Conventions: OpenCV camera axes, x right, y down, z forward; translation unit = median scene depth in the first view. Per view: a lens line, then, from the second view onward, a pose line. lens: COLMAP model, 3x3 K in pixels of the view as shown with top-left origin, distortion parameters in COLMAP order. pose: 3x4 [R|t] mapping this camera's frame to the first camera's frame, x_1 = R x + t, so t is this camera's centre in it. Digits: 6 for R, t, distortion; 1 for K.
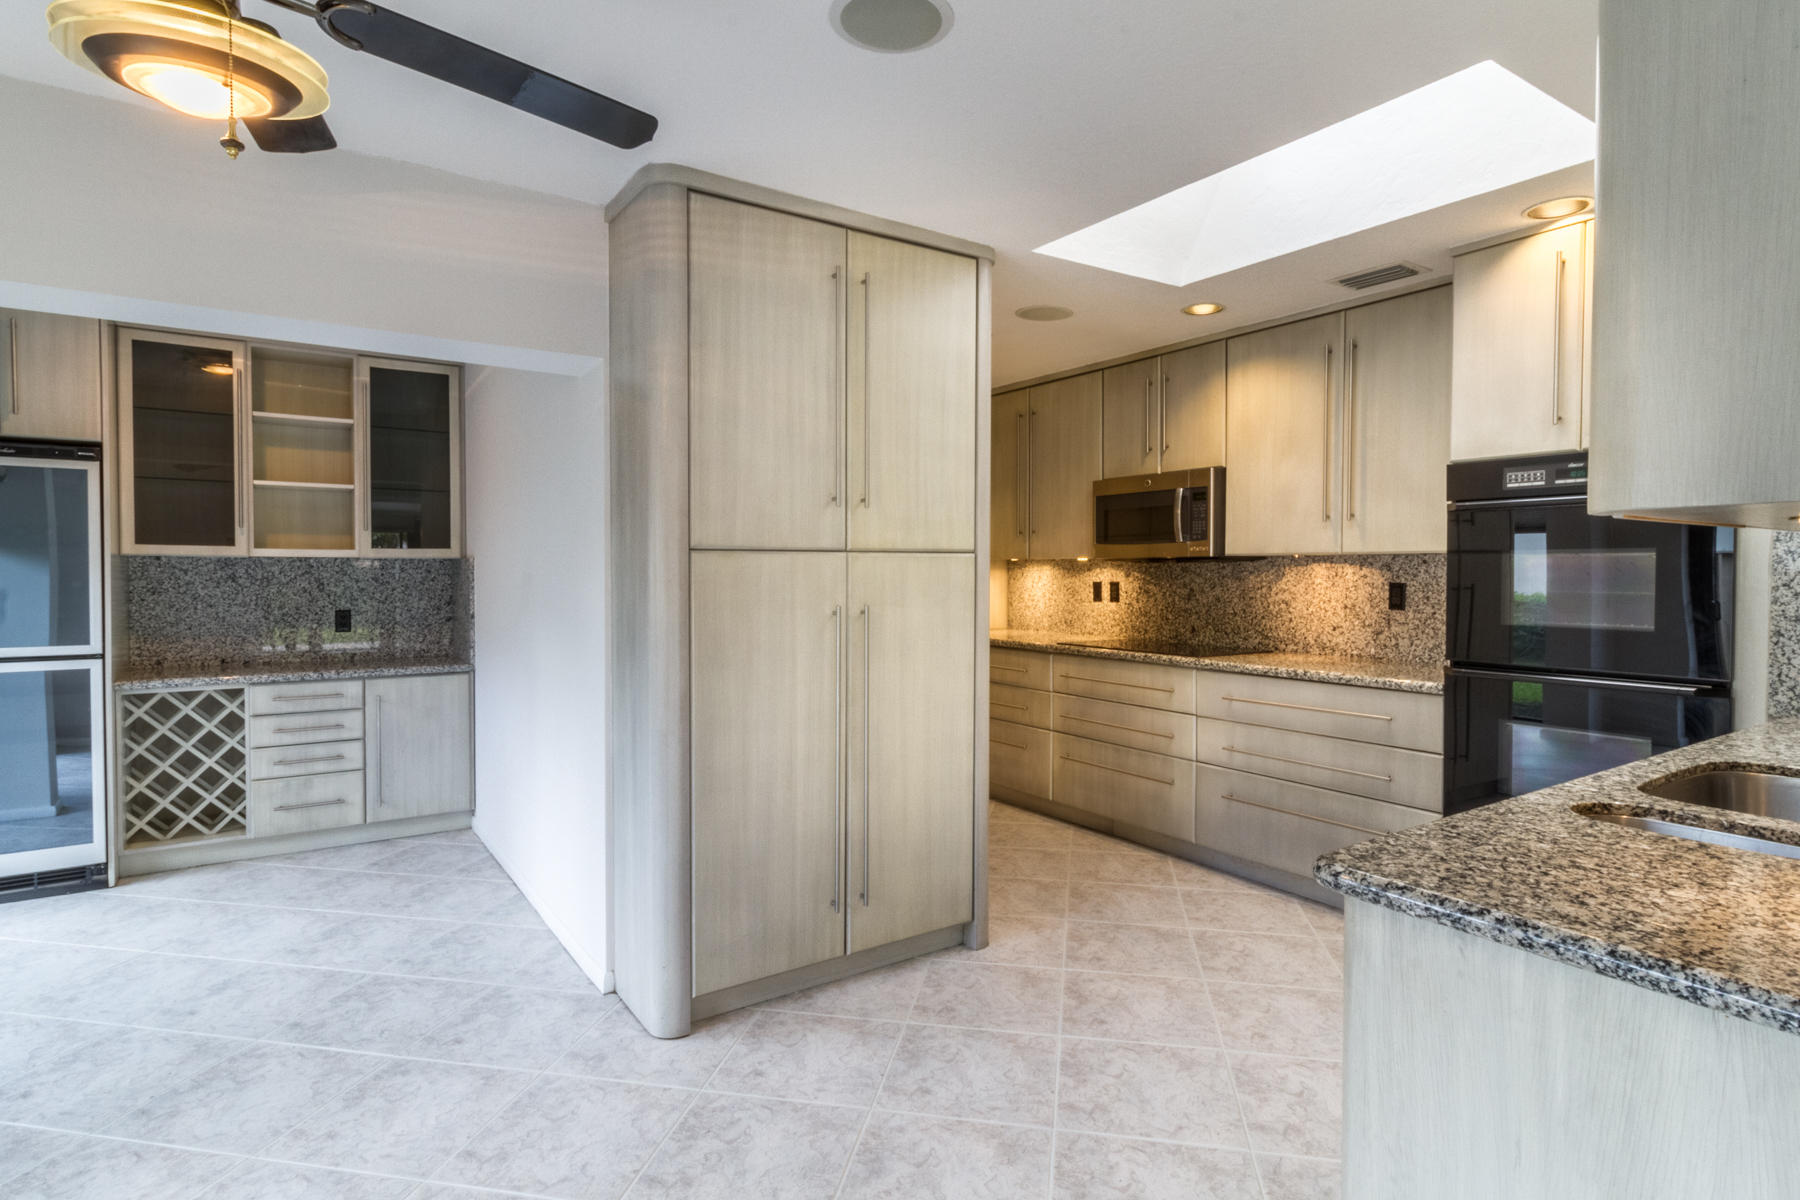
lens RADIAL K [[939.2, 0, 909.9], [0, 939.2, 596.4], [0, 0, 1]] dist [0.003122, 0.000966]
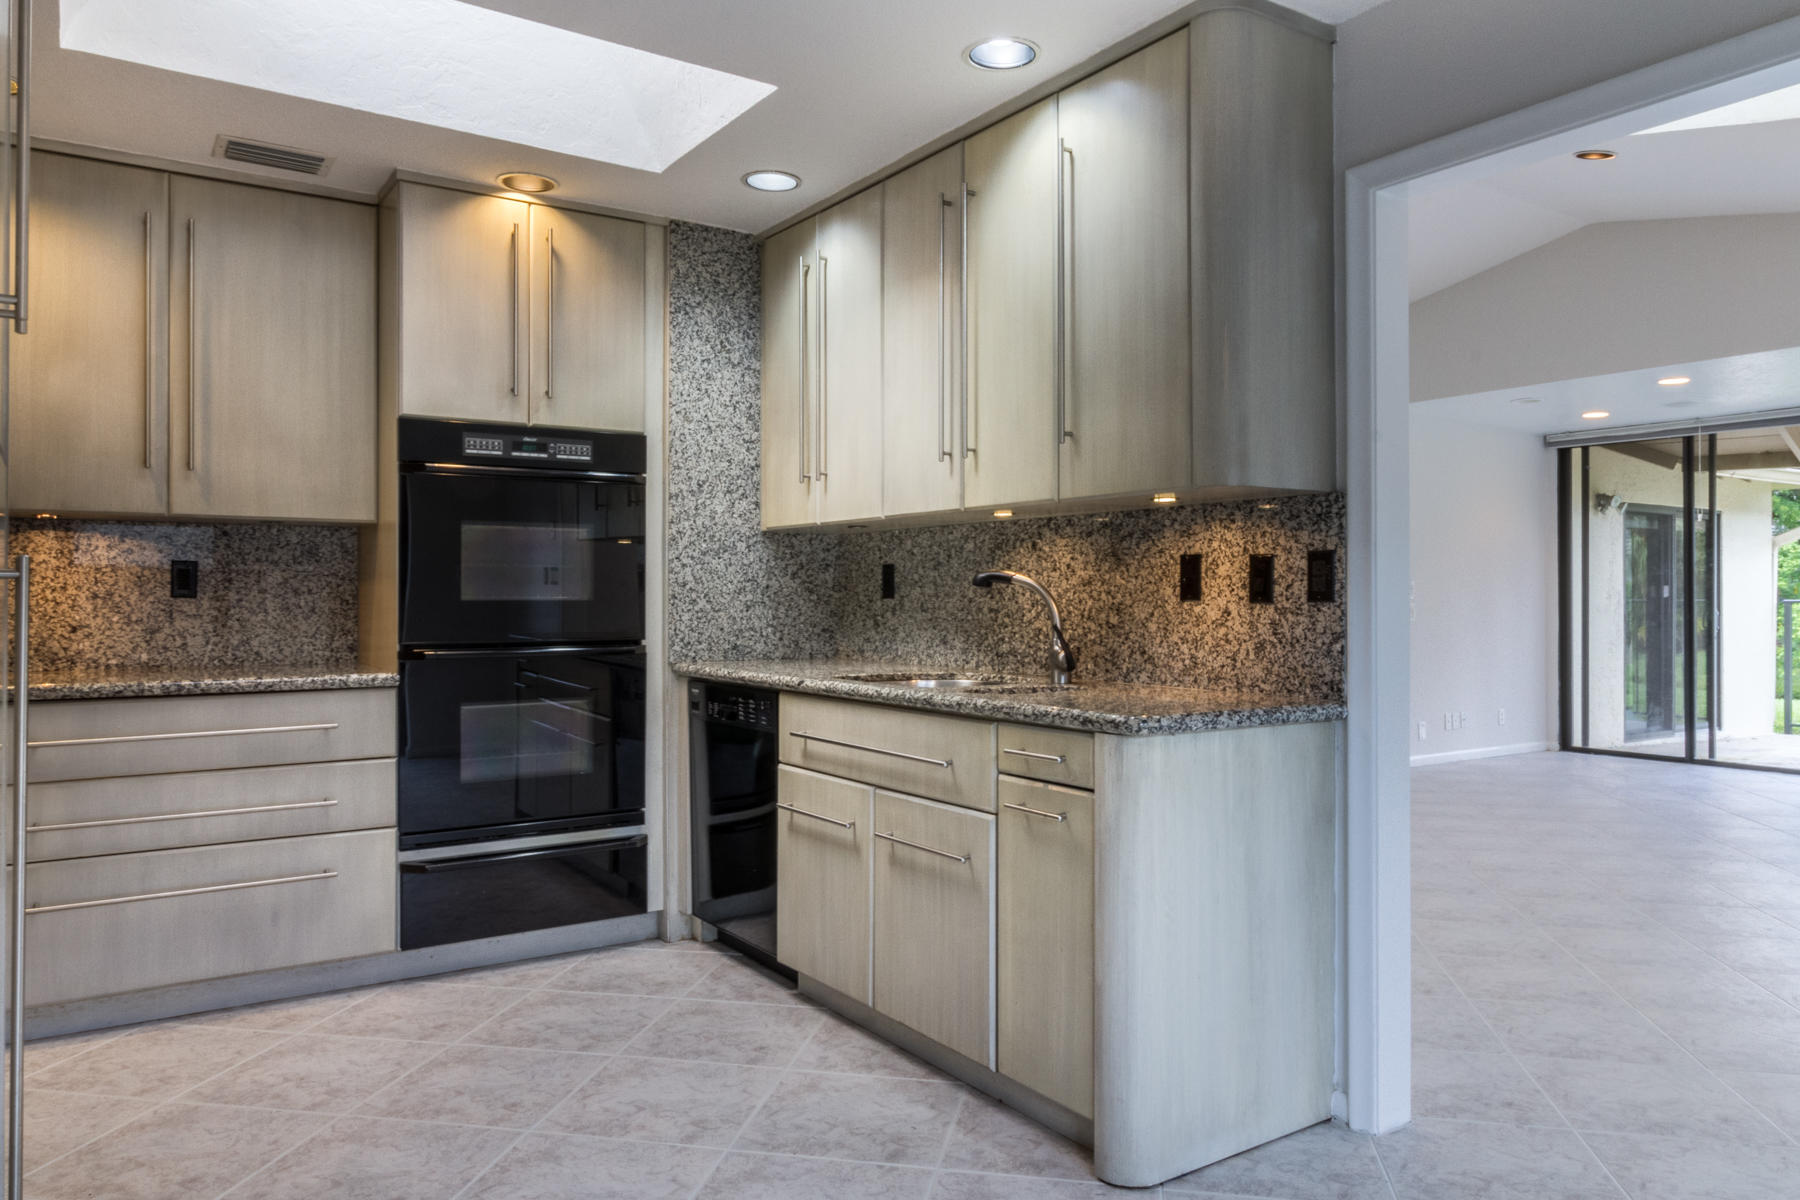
lens RADIAL K [[1240.6, 0, 914.7], [0, 1240.6, 590.6], [0, 0, 1]] dist [0.007275, -0.000636]
pose [[-0.008564, 0.001702, 0.999962, -0.450472], [0.029426, 0.999566, -0.001449, 0.026517], [-0.999530, 0.029412, -0.008610, 0.427831]]
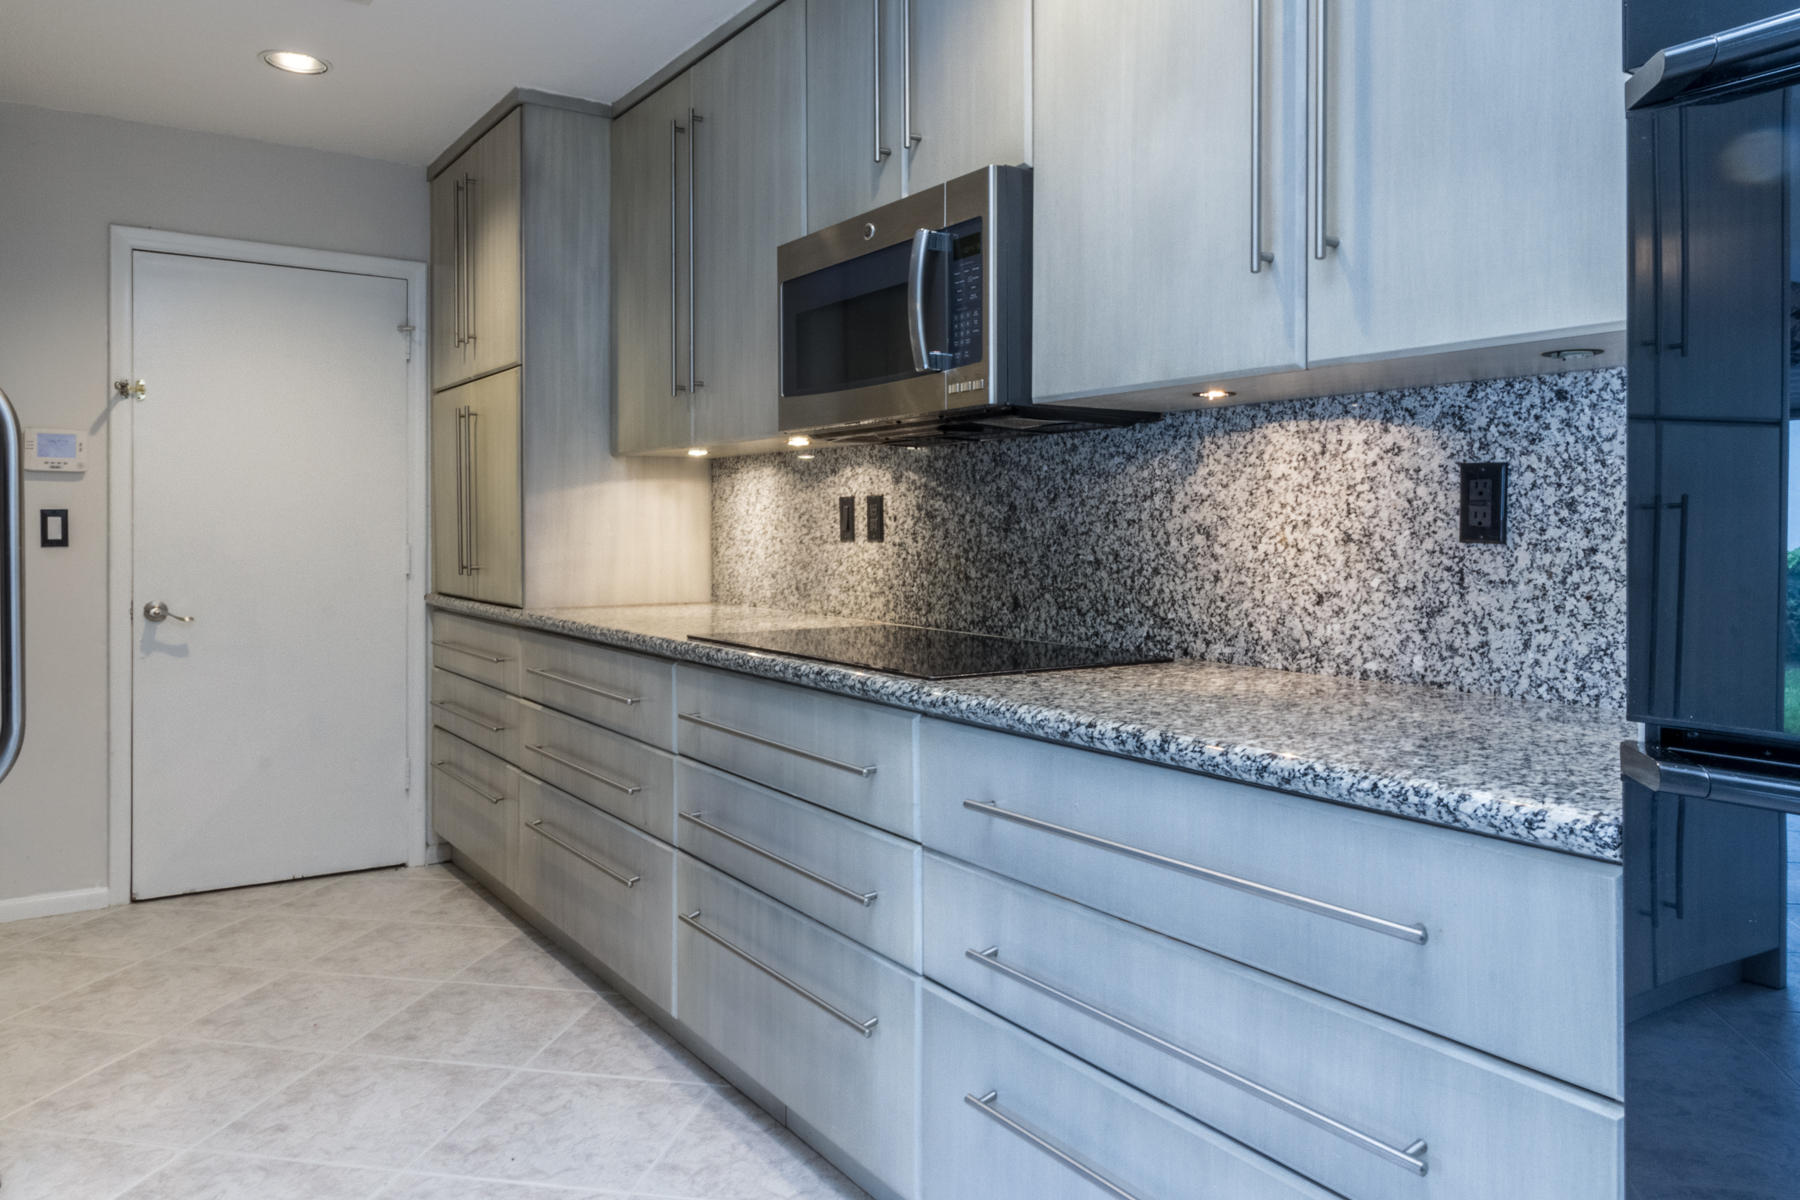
lens RADIAL K [[1265.5, 0, 902.1], [0, 1265.5, 528.5], [0, 0, 1]] dist [0.006556, 0.000106]
pose [[0.999992, 0.001813, -0.003534, 0.303526], [-0.001914, 0.999589, -0.028619, 0.022135], [0.003480, 0.028625, 0.999584, 0.530442]]
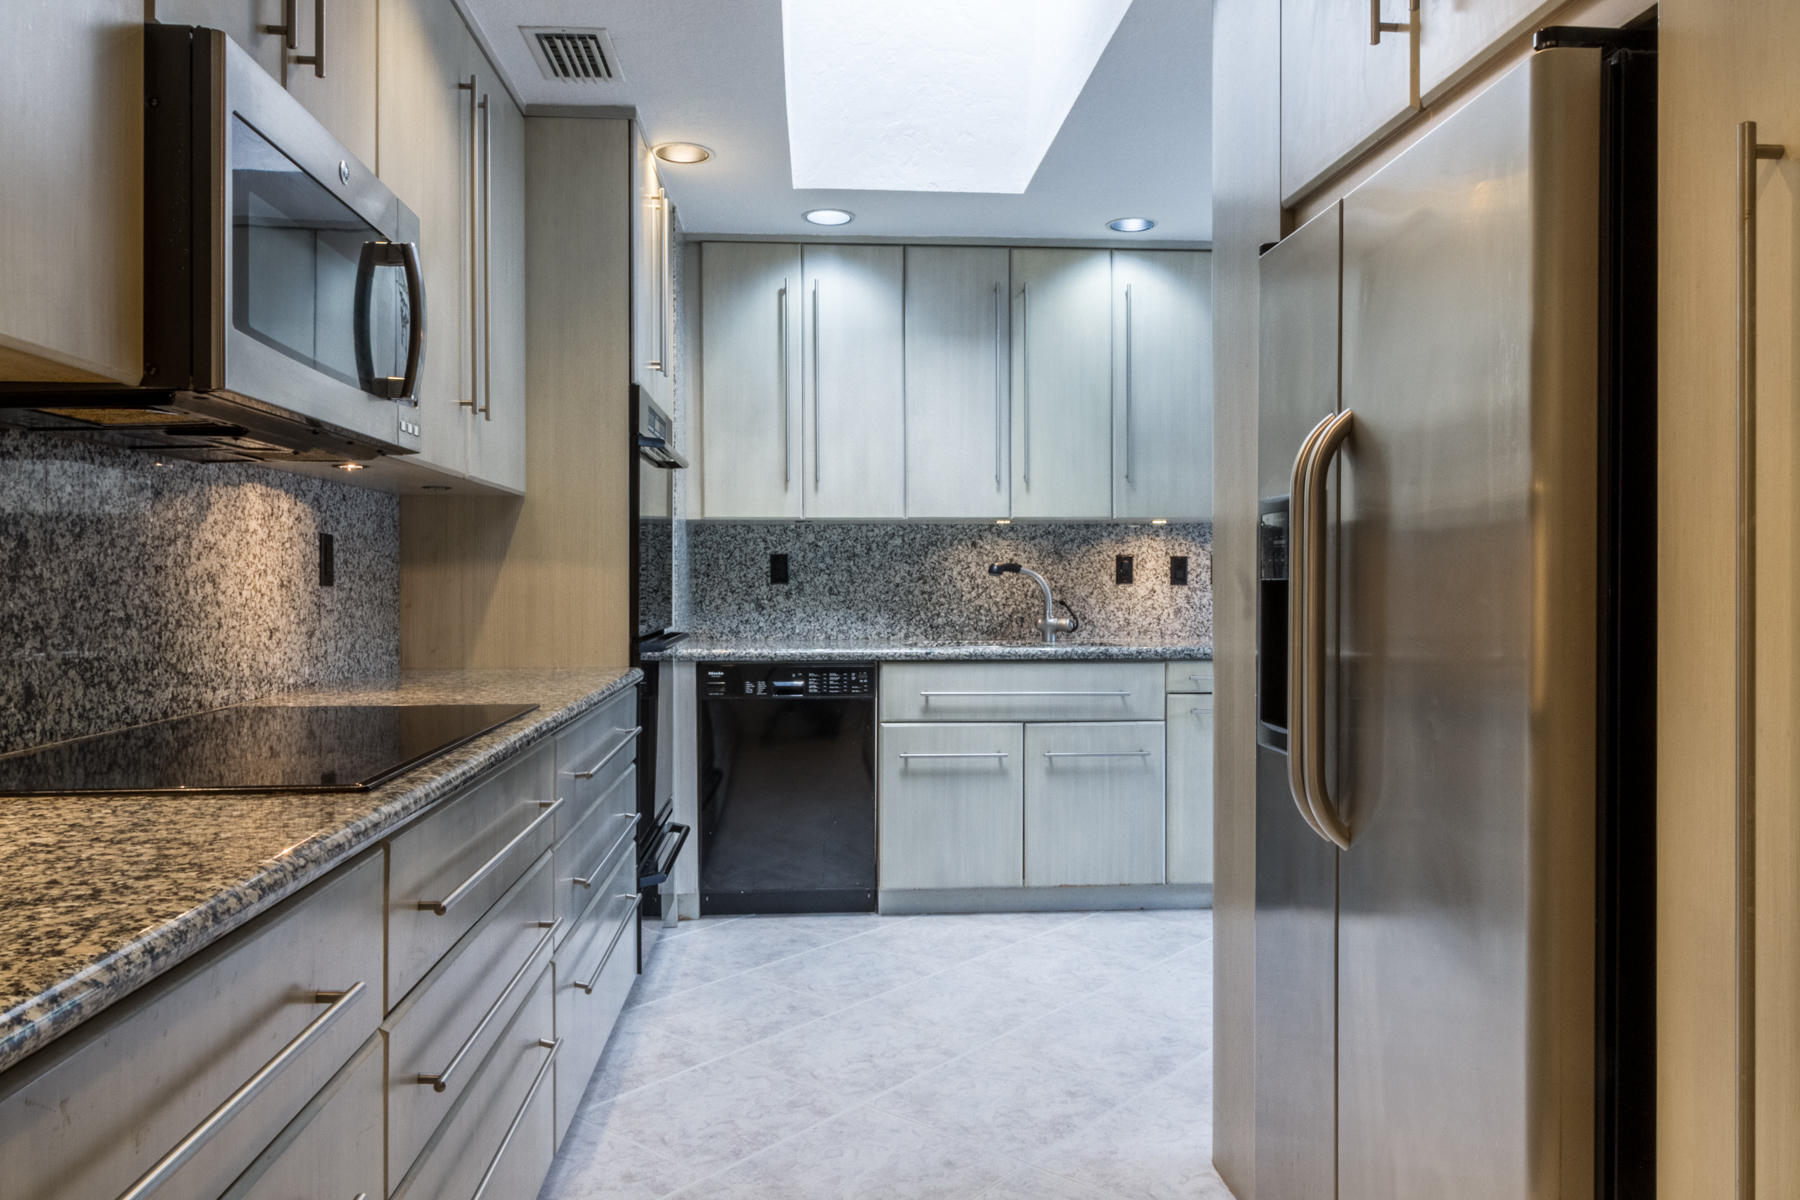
lens RADIAL K [[1240.6, 0, 914.7], [0, 1240.6, 590.6], [0, 0, 1]] dist [0.007275, -0.000636]
pose [[-0.873738, -0.003907, 0.486381, -0.100109], [0.014852, 0.999287, 0.034706, -0.002119], [-0.486170, 0.037547, -0.873057, 1.413671]]
